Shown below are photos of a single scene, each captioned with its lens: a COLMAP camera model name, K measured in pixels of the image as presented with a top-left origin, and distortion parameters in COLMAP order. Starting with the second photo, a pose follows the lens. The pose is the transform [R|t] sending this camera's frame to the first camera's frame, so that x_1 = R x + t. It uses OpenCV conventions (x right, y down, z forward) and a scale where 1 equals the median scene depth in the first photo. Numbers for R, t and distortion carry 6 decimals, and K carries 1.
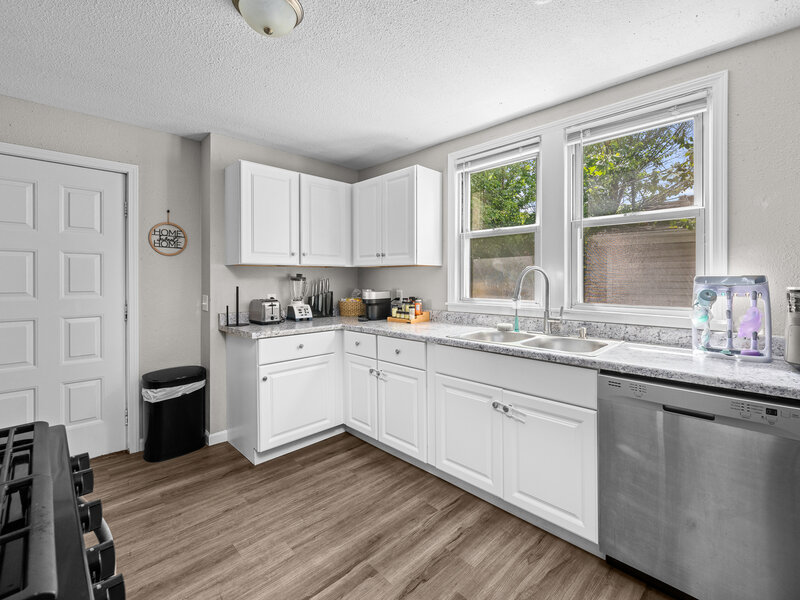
lens RADIAL K [[363.5, 0, 400.4], [0, 363.5, 280.7], [0, 0, 1]] dist [-0.001377, -0.001028]
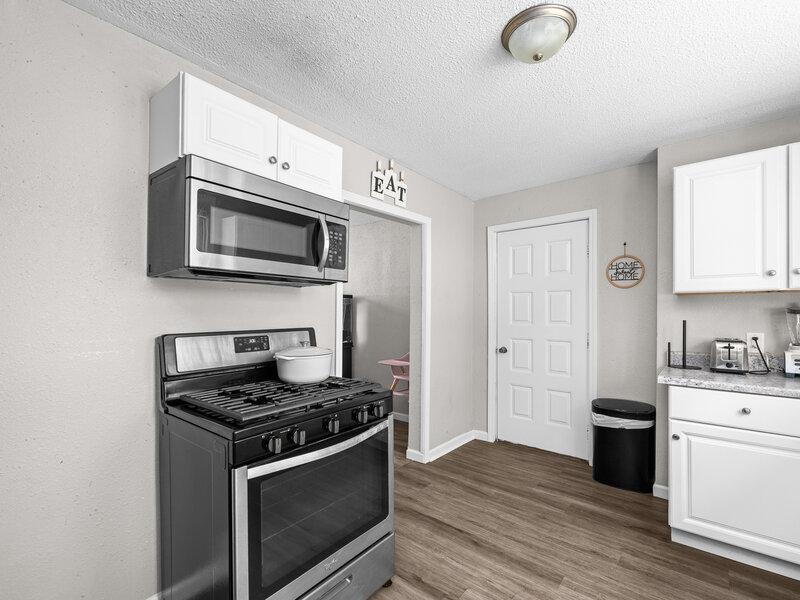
lens RADIAL K [[363.5, 0, 403.3], [0, 363.5, 312.3], [0, 0, 1]] dist [-0.001377, -0.001028]
pose [[0.113674, 0.002283, -0.993515, 0.387041], [-0.004480, 0.999988, 0.001785, -0.000803], [0.993508, 0.004248, 0.113683, 0.357957]]
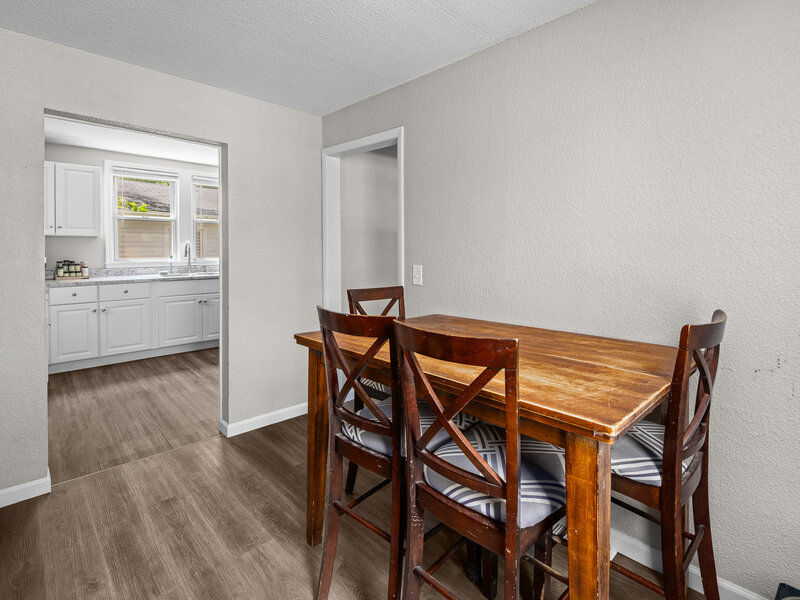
lens RADIAL K [[411.8, 0, 410.8], [0, 411.8, 255.2], [0, 0, 1]] dist [0.021081, 0.000327]
pose [[0.003053, -0.020139, 0.999793, -1.733374], [-0.004357, 0.999787, 0.020152, -0.008813], [-0.999986, -0.004417, 0.002964, -0.250016]]
